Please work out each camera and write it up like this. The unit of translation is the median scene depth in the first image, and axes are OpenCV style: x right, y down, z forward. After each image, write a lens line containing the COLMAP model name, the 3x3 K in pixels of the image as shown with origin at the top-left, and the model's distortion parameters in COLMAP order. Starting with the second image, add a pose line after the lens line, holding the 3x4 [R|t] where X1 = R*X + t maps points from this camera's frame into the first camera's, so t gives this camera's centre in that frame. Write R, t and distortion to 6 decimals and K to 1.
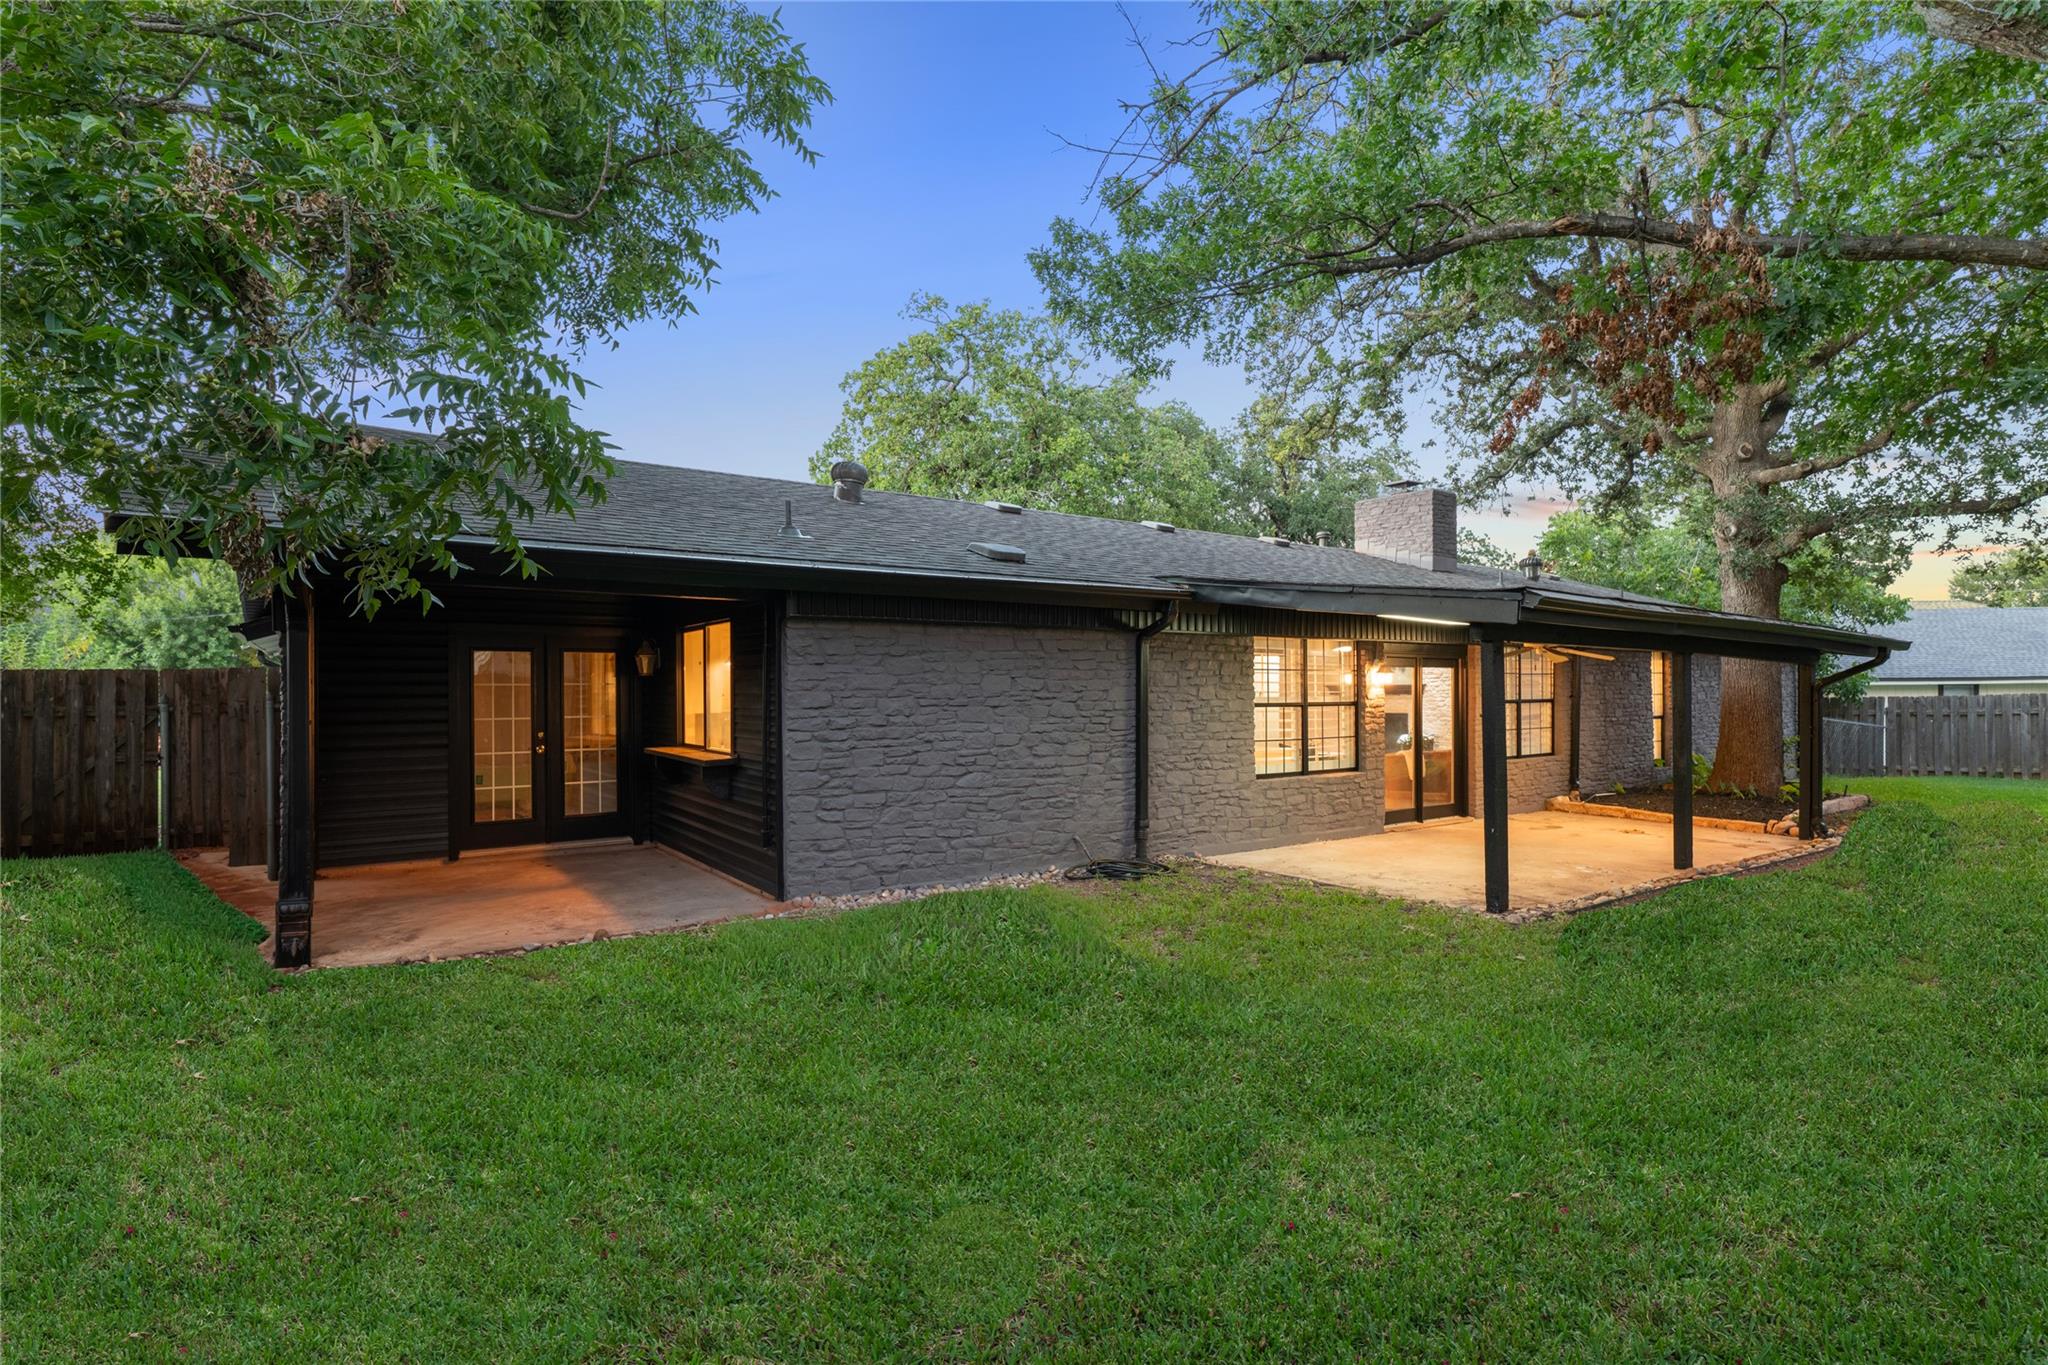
lens RADIAL K [[940.5, 0, 1018.4], [0, 940.5, 700.9], [0, 0, 1]] dist [-0.000765, 0.000434]
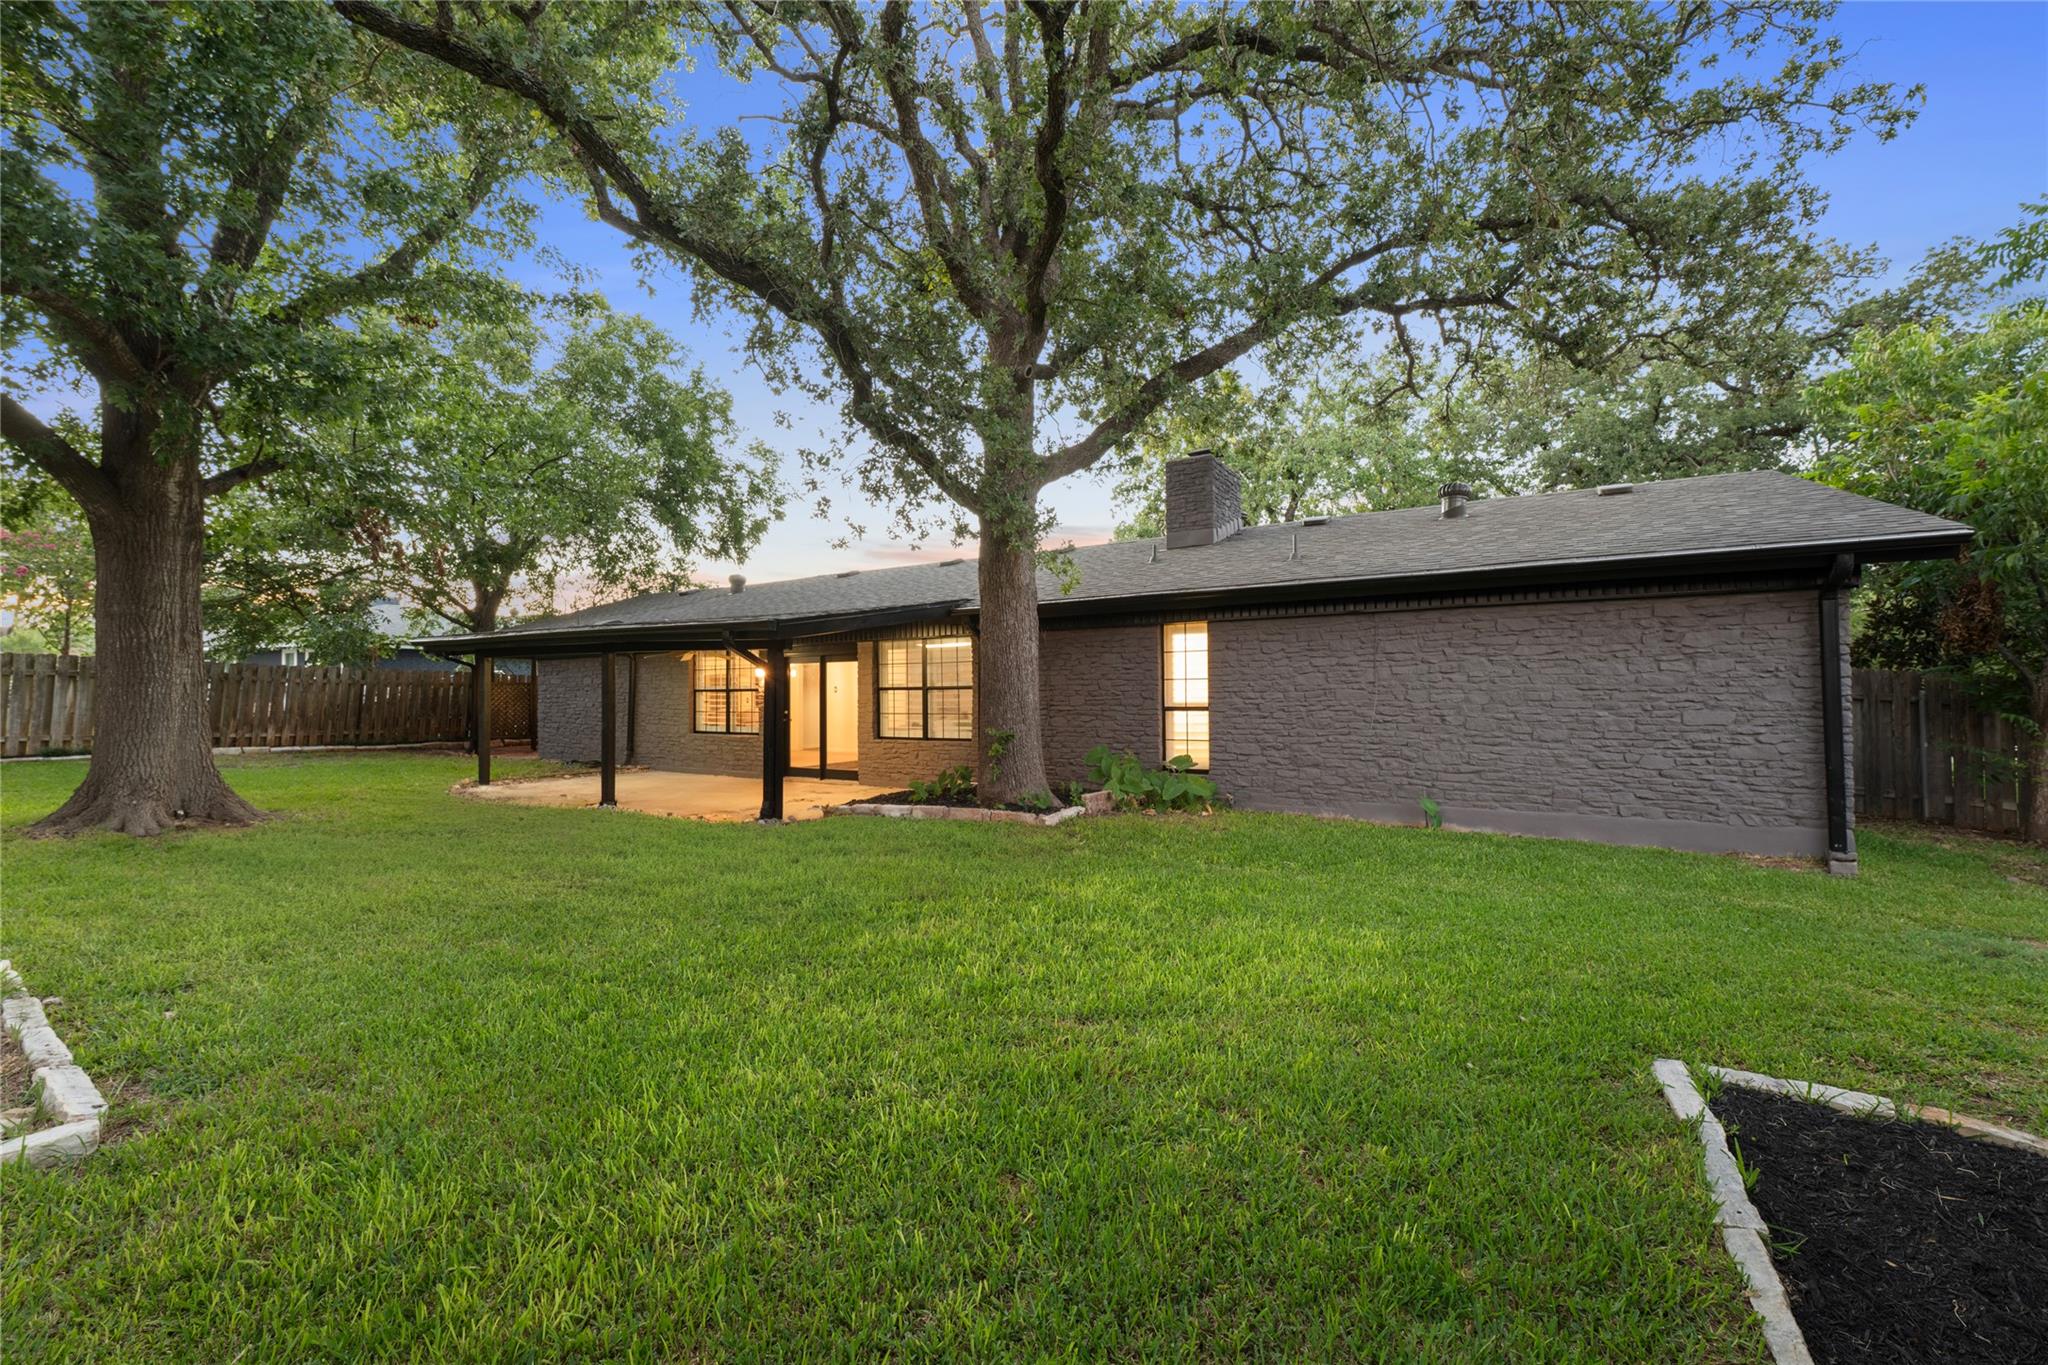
lens RADIAL K [[800.5, 0, 1020.2], [0, 800.5, 675.0], [0, 0, 1]] dist [-0.000556, -0.000115]
pose [[0.424526, -0.007121, -0.905388, 1.521626], [0.009479, 0.999949, -0.003420, -0.011249], [0.905366, -0.007130, 0.424572, 0.756154]]
